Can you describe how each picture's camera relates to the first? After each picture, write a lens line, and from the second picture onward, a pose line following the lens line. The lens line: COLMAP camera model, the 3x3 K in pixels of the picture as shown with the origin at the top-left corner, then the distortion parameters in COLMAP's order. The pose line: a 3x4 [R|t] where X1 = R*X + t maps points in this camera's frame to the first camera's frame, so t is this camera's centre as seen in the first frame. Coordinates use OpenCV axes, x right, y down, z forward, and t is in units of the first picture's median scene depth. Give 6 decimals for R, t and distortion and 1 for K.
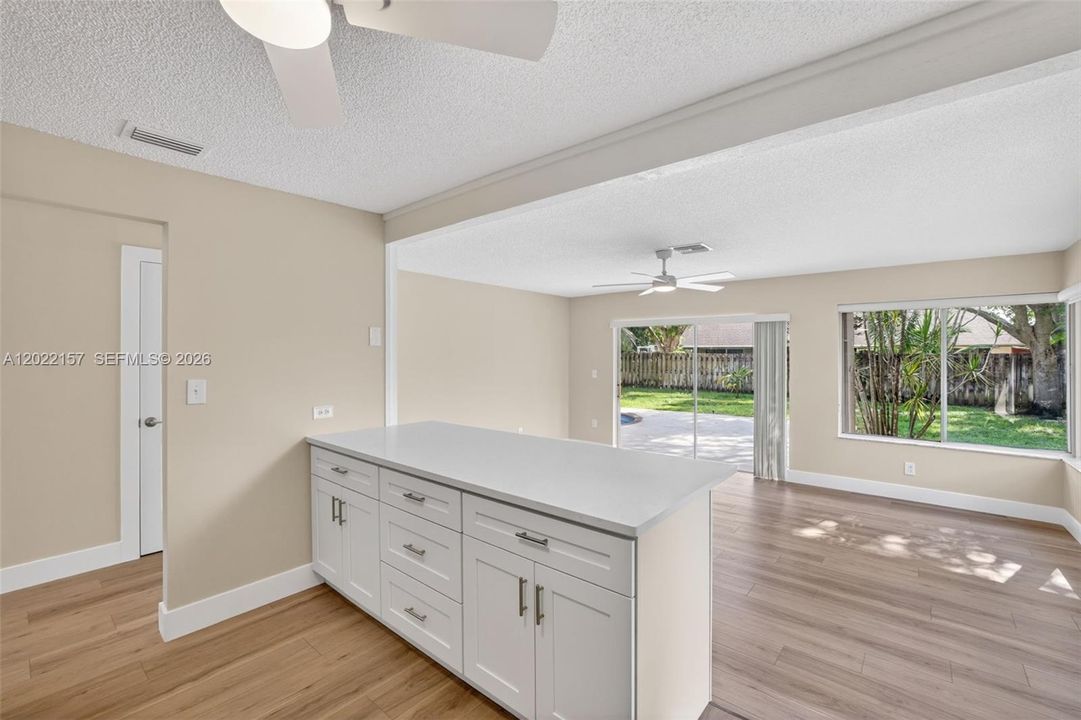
lens RADIAL K [[504.7, 0, 540.5], [0, 504.7, 360.0], [0, 0, 1]] dist [-0.021294, 0.000024]
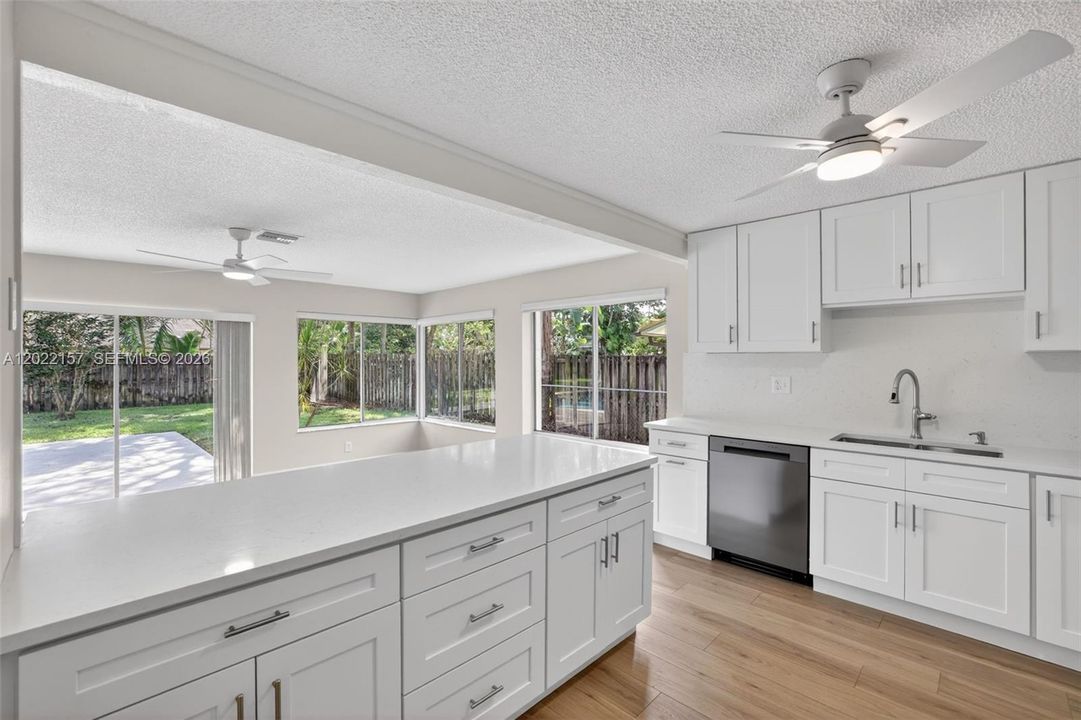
lens RADIAL K [[474.7, 0, 534.8], [0, 474.7, 356.8], [0, 0, 1]] dist [-0.042654, 0.016502]
pose [[0.030491, 0.009940, 0.999486, -0.631909], [0.003027, 0.999945, -0.010037, 0.000112], [-0.999530, 0.003332, 0.030459, 0.595863]]
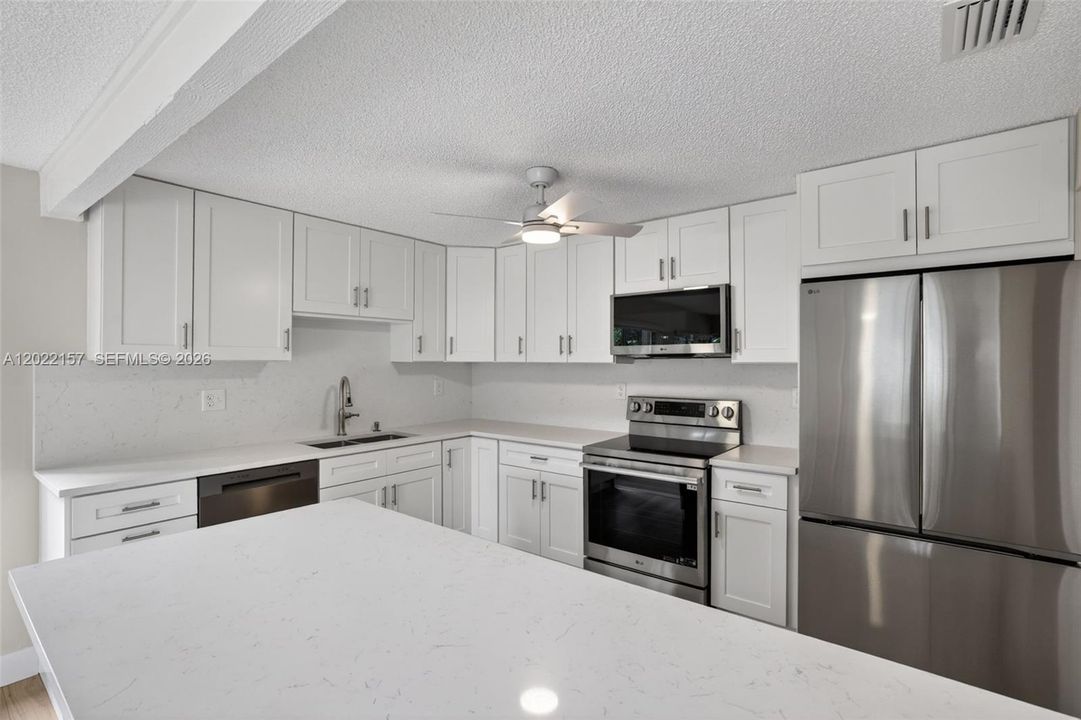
lens RADIAL K [[504.7, 0, 540.5], [0, 504.7, 360.0], [0, 0, 1]] dist [-0.021294, 0.000024]
pose [[-0.996596, 0.007015, -0.082138, -0.094133], [0.007190, 0.999972, -0.001833, -0.012898], [0.082123, -0.002417, -0.996619, 1.028476]]
